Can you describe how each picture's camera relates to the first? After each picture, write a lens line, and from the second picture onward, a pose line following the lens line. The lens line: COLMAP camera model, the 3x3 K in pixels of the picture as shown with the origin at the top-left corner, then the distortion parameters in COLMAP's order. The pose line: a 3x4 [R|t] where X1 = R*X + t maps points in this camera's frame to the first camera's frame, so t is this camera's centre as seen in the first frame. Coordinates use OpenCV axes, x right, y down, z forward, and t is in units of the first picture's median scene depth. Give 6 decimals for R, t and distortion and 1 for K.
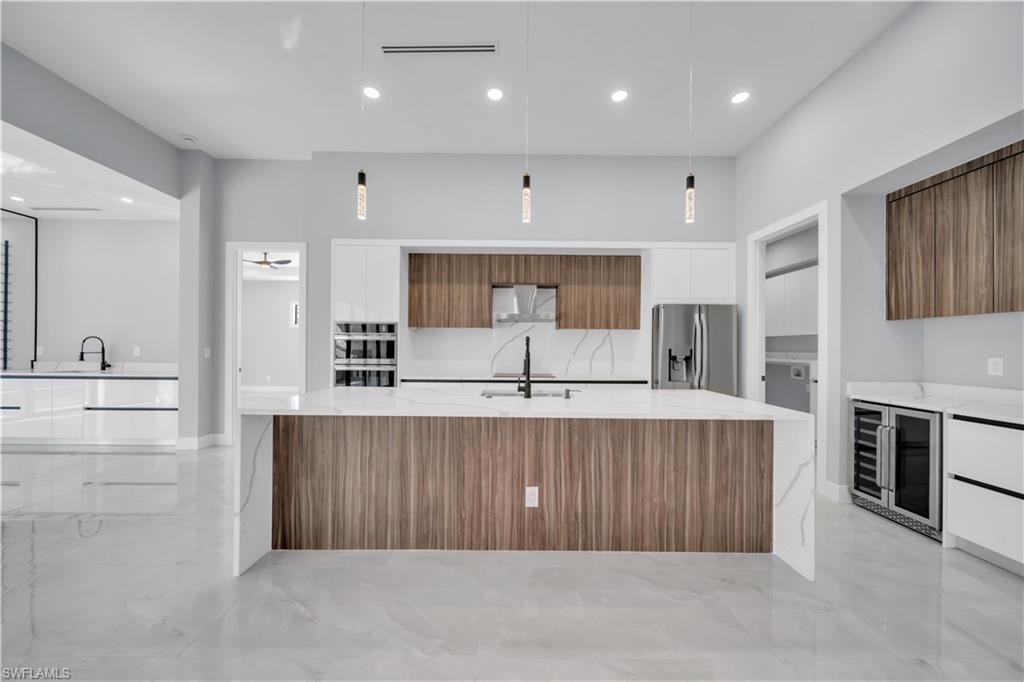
lens RADIAL K [[353.4, 0, 513.9], [0, 353.4, 346.2], [0, 0, 1]] dist [0.001559, -0.001490]
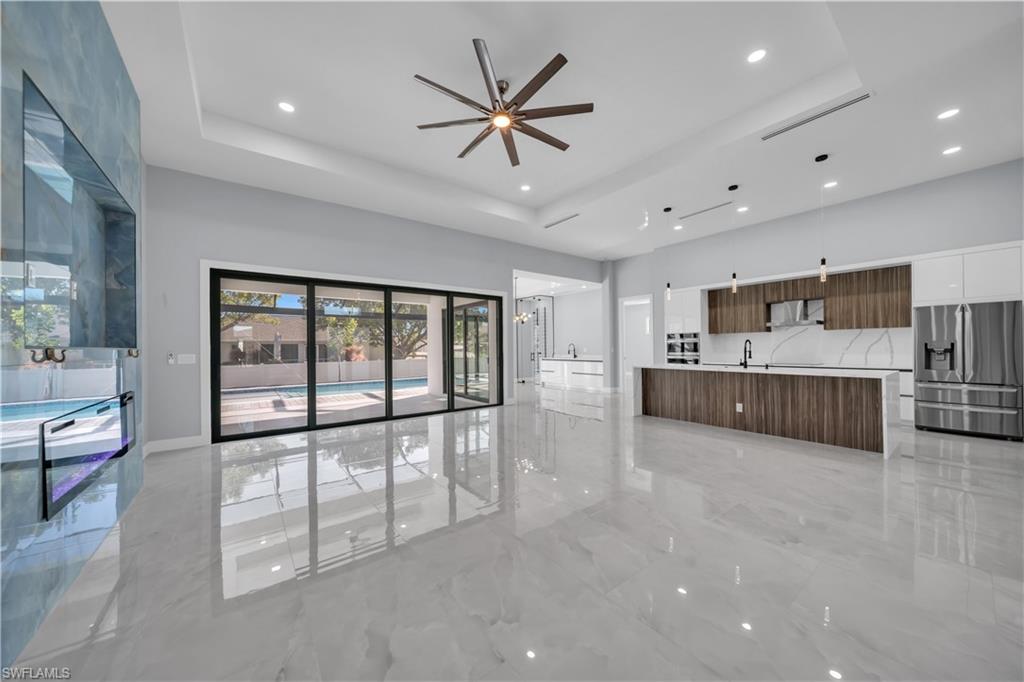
lens RADIAL K [[353.4, 0, 513.7], [0, 353.4, 348.2], [0, 0, 1]] dist [0.001559, -0.001490]
pose [[0.603898, -0.014063, -0.796937, 0.531019], [0.018107, 0.999828, -0.003923, 0.004528], [0.796856, -0.012061, 0.604049, -0.842616]]
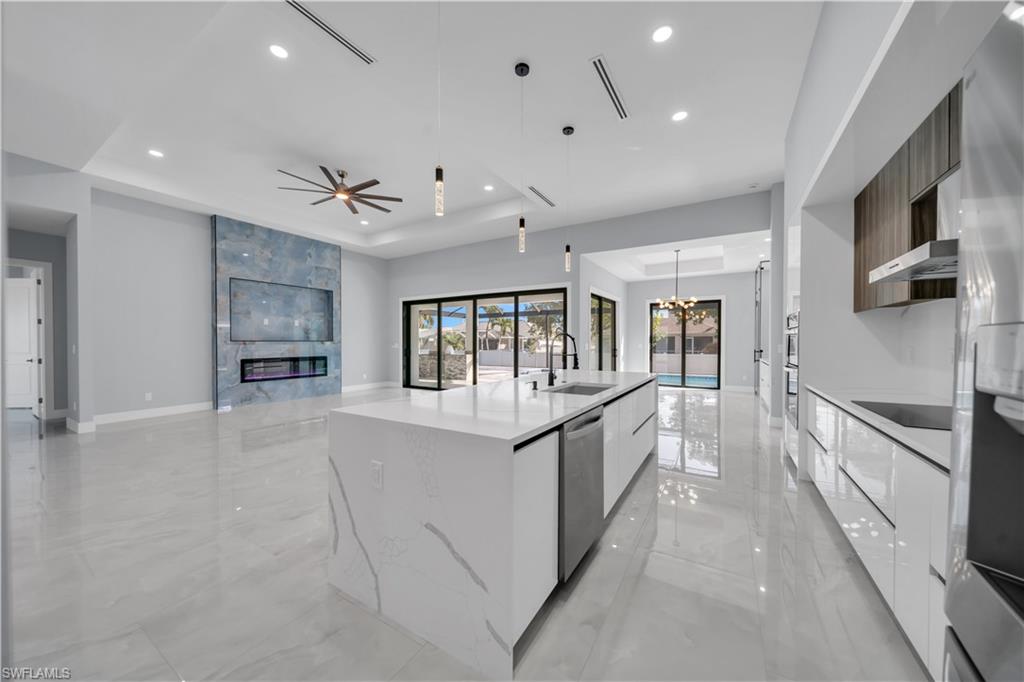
lens RADIAL K [[353.4, 0, 514.8], [0, 353.4, 345.5], [0, 0, 1]] dist [0.001559, -0.001490]
pose [[-0.521514, 0.000124, -0.853243, 0.635247], [-0.002866, 0.999994, 0.001897, 0.007677], [0.853238, 0.003435, -0.521511, 0.875705]]
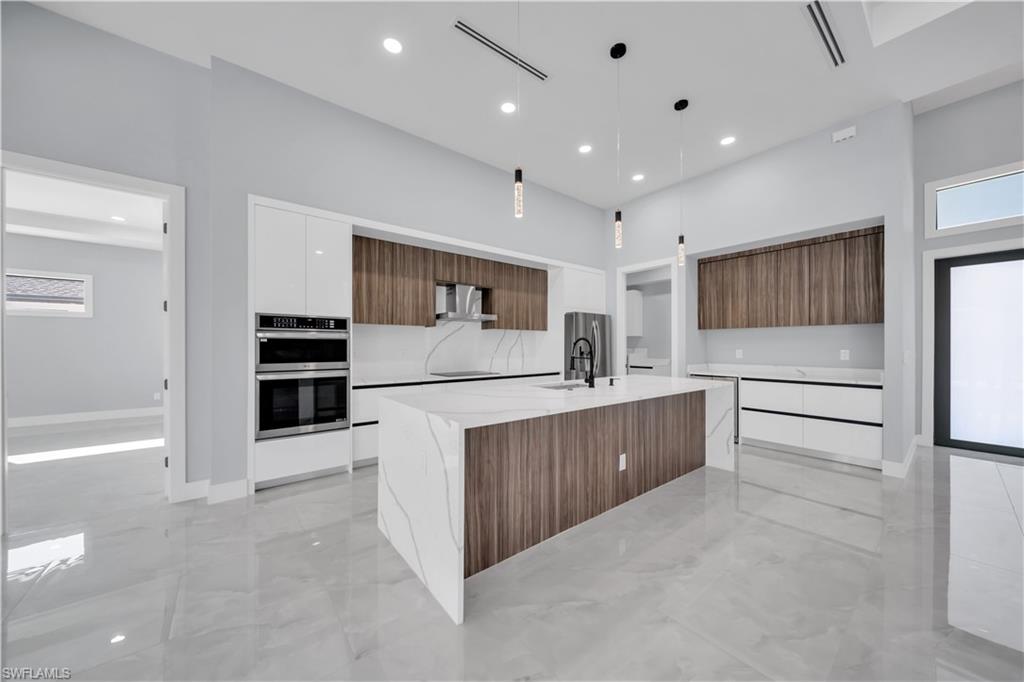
lens RADIAL K [[353.4, 0, 513.4], [0, 353.4, 345.7], [0, 0, 1]] dist [0.001559, -0.001490]
pose [[0.783510, -0.007438, 0.621334, -0.542682], [0.005097, 0.999972, 0.005543, -0.003915], [-0.621358, -0.001176, 0.783526, 0.121986]]
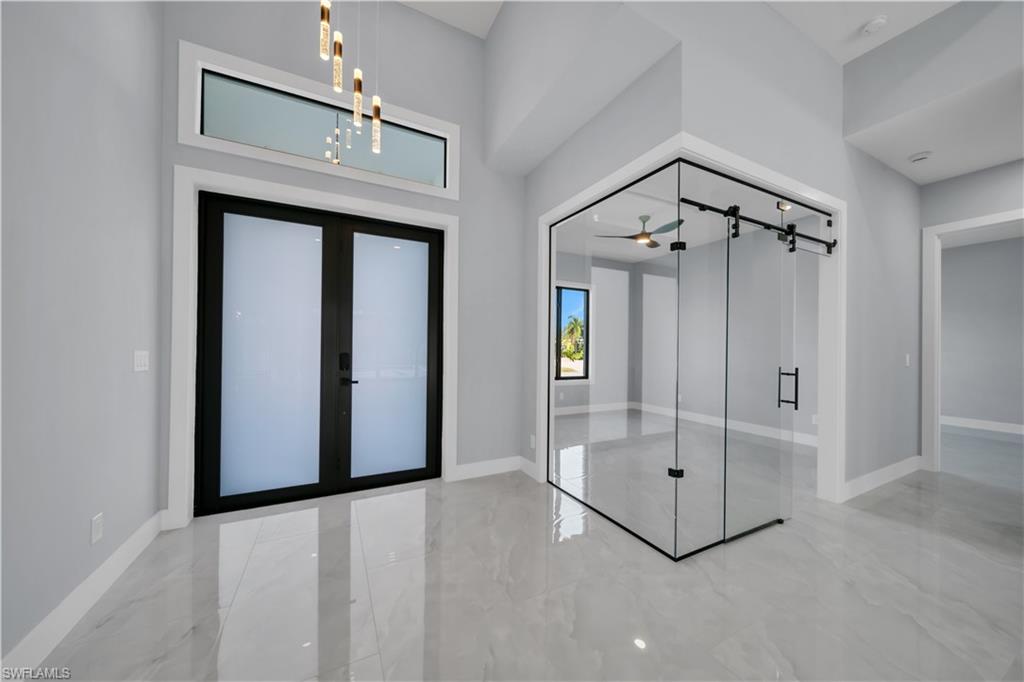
lens RADIAL K [[353.4, 0, 514.3], [0, 353.4, 346.1], [0, 0, 1]] dist [0.001559, -0.001490]
pose [[-0.455047, -0.011378, 0.890395, 0.319833], [-0.015265, 0.999871, 0.004975, 0.005233], [-0.890337, -0.011328, -0.455162, -0.038655]]
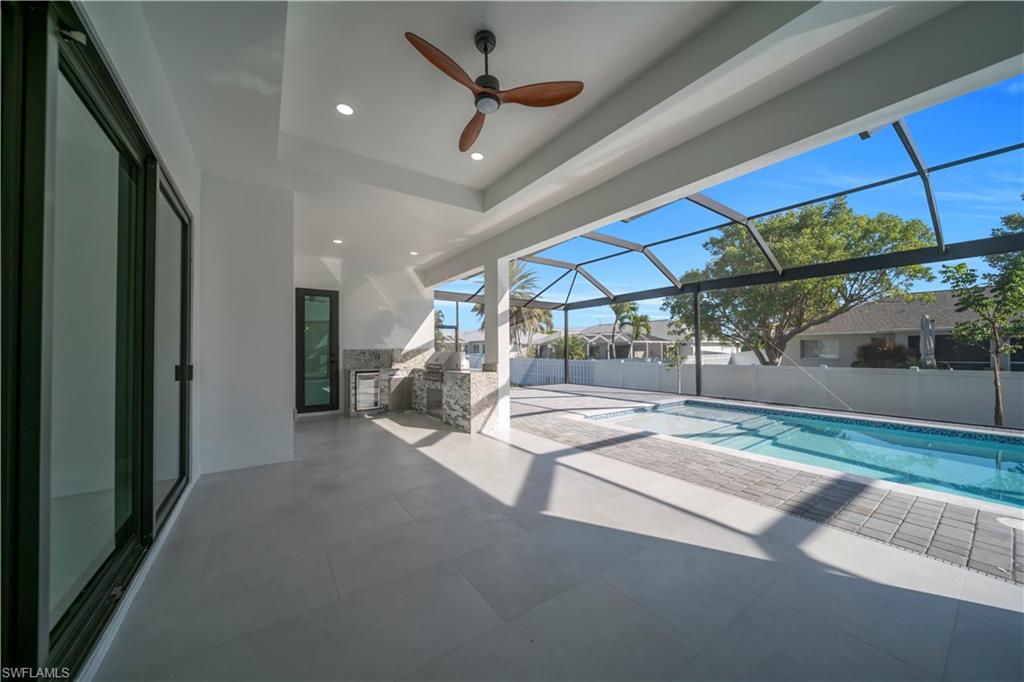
lens RADIAL K [[353.4, 0, 515.6], [0, 353.4, 346.7], [0, 0, 1]] dist [0.001559, -0.001490]
pose [[-0.818360, -0.008097, -0.574649, -1.115011], [0.002438, 0.999843, -0.017560, 0.019711], [0.574701, -0.015771, -0.818211, 0.090573]]
